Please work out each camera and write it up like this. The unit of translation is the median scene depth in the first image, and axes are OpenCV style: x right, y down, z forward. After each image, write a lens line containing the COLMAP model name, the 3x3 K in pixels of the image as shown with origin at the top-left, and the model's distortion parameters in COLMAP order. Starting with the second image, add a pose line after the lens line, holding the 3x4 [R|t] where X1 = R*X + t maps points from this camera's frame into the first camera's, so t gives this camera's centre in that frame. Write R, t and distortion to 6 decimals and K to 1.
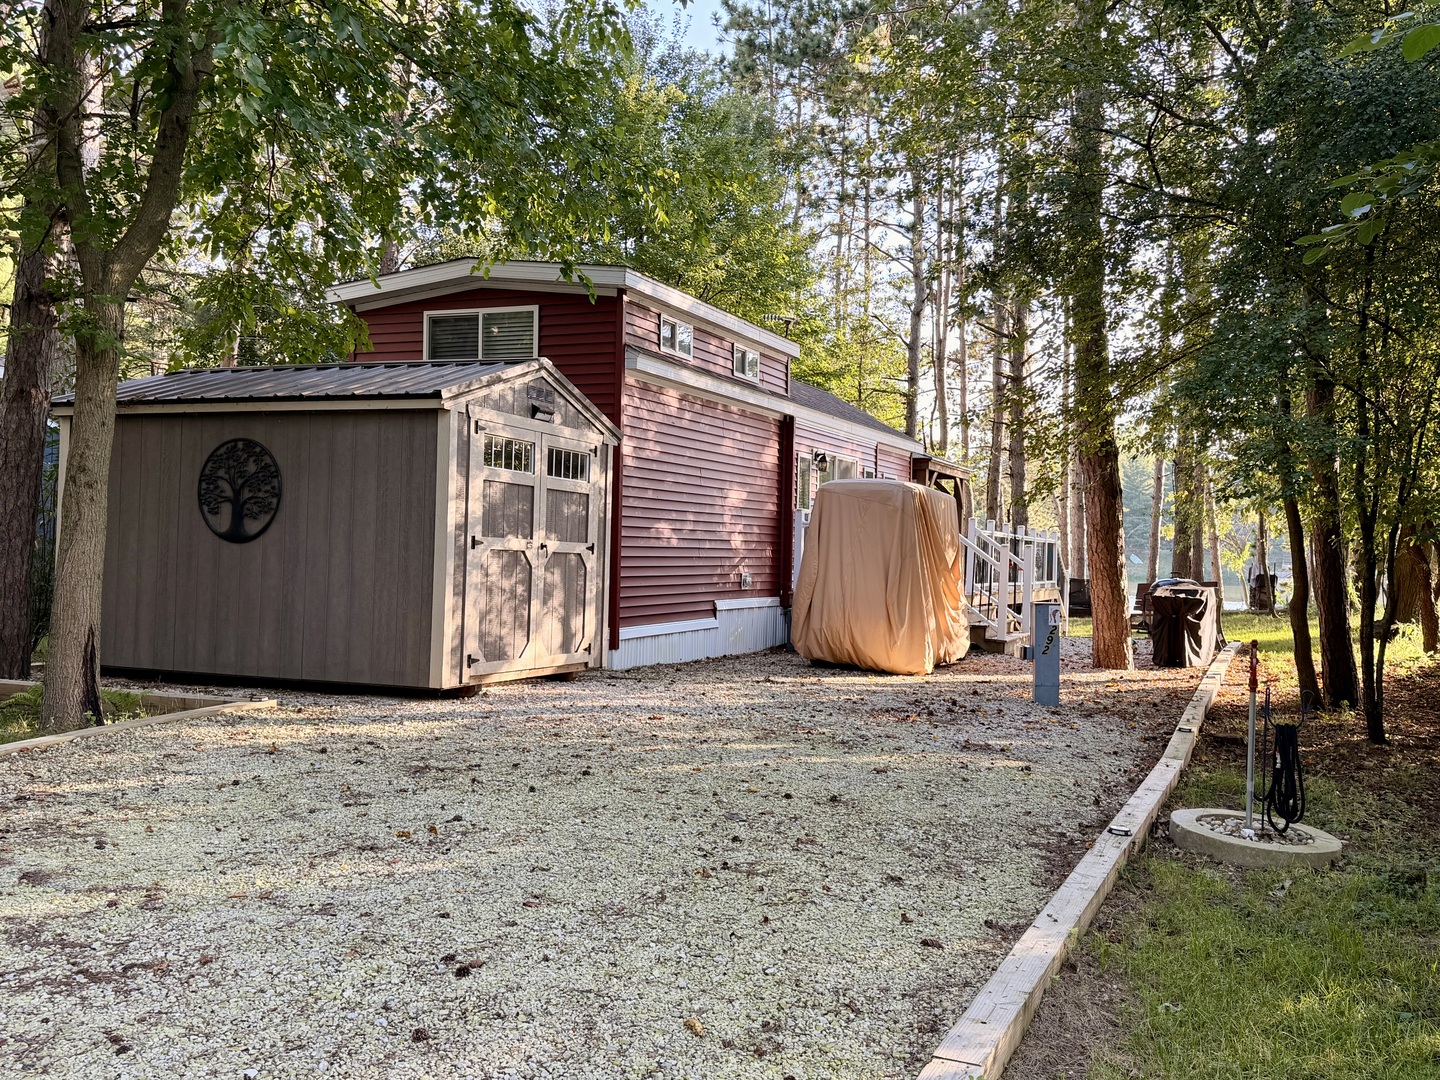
lens RADIAL K [[1354.4, 0, 721.6], [0, 1354.4, 541.5], [0, 0, 1]] dist [0.015247, 0.000000]
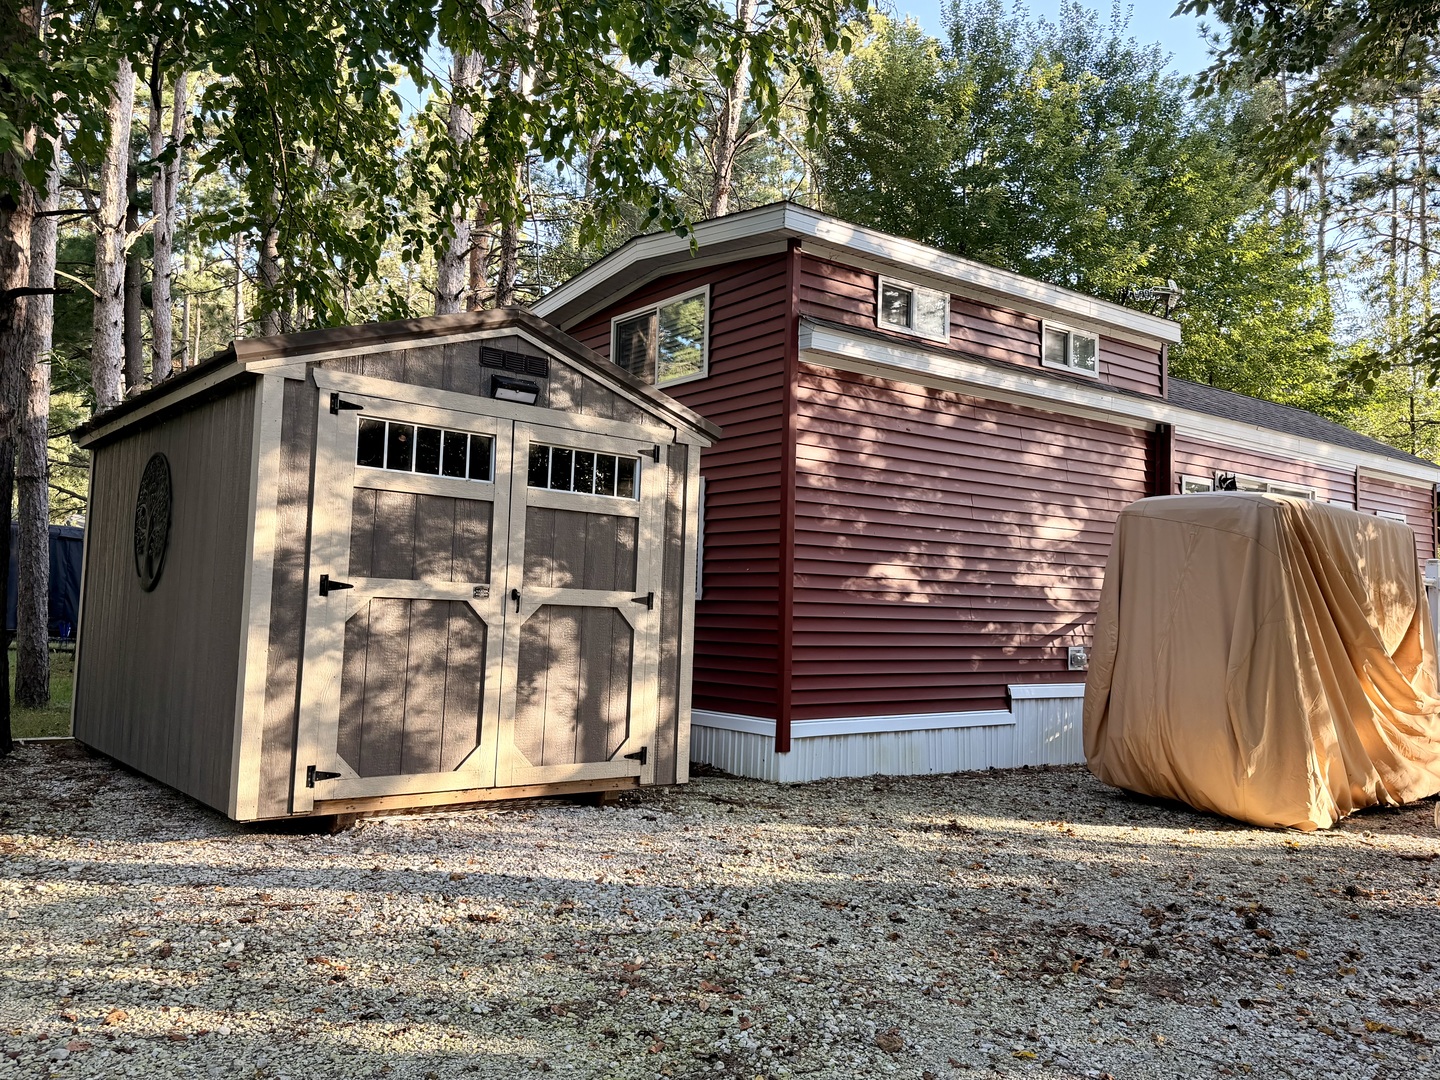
lens RADIAL K [[1127.8, 0, 714.2], [0, 1127.8, 531.1], [0, 0, 1]] dist [0.058429, -0.076518]
pose [[0.865412, -0.037622, -0.499647, 0.206556], [-0.002069, 0.996900, -0.078647, 0.014788], [0.501057, 0.069096, 0.862652, 0.547317]]
